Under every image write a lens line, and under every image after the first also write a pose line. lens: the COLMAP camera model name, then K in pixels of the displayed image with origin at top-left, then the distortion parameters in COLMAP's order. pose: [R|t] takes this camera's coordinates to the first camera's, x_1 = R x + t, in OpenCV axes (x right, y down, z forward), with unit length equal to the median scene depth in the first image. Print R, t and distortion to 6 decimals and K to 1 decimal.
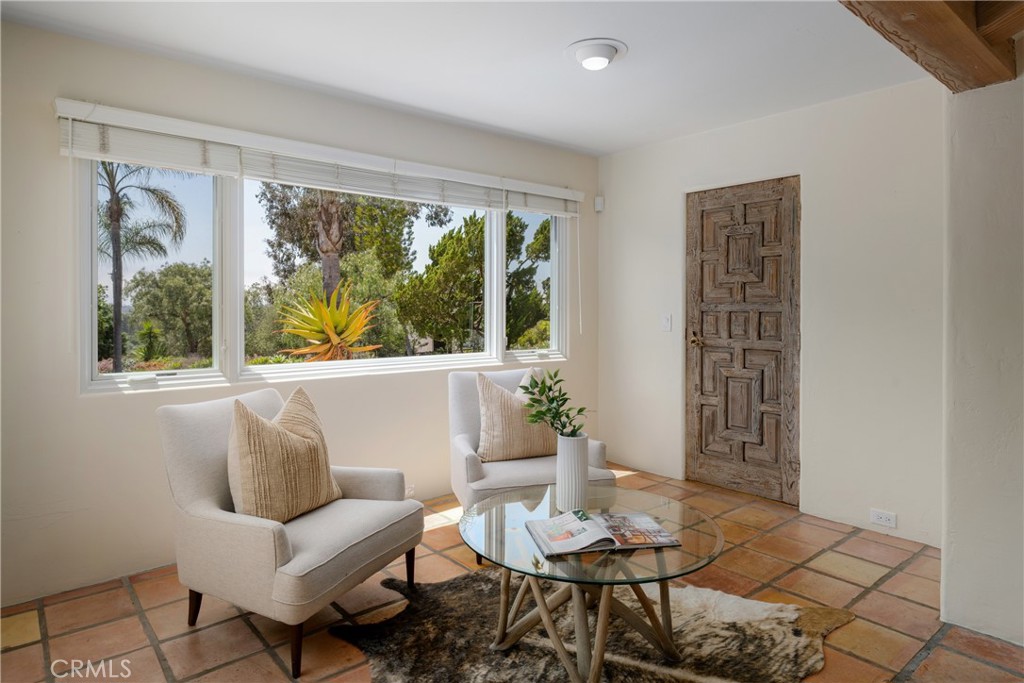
lens RADIAL K [[602.4, 0, 511.2], [0, 602.4, 320.9], [0, 0, 1]] dist [-0.001303, -0.000385]
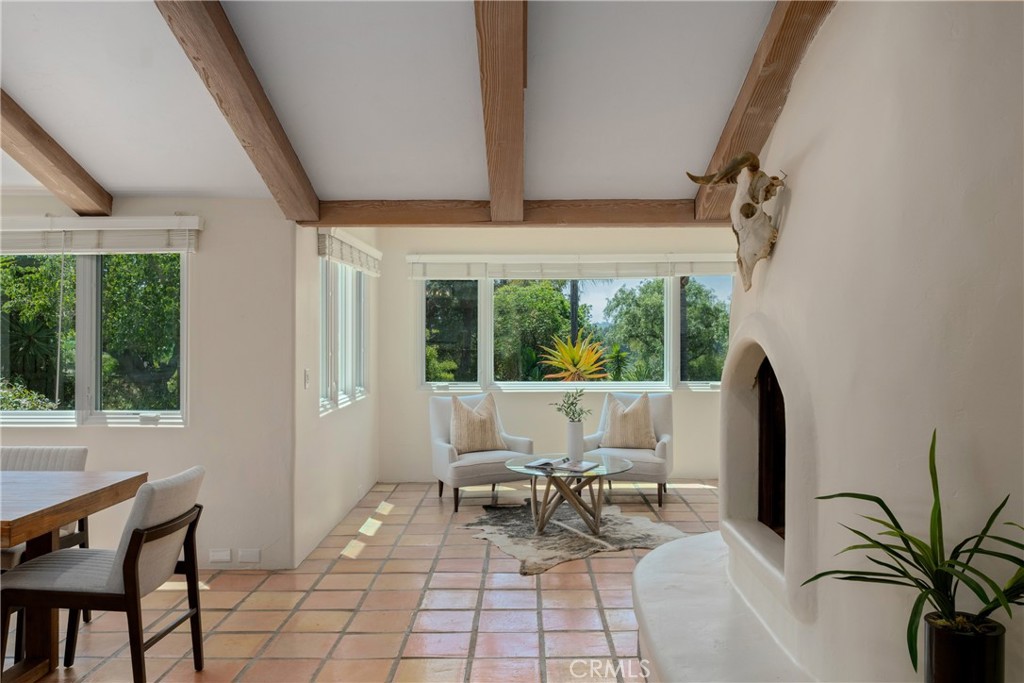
lens RADIAL K [[793.5, 0, 512.0], [0, 793.5, 341.5], [0, 0, 1]] dist [-0.003358, -0.001680]
pose [[0.759972, 0.007042, -0.649918, 0.853364], [-0.008122, 0.999966, 0.001337, -0.037269], [0.649905, 0.004263, 0.760003, -0.569609]]
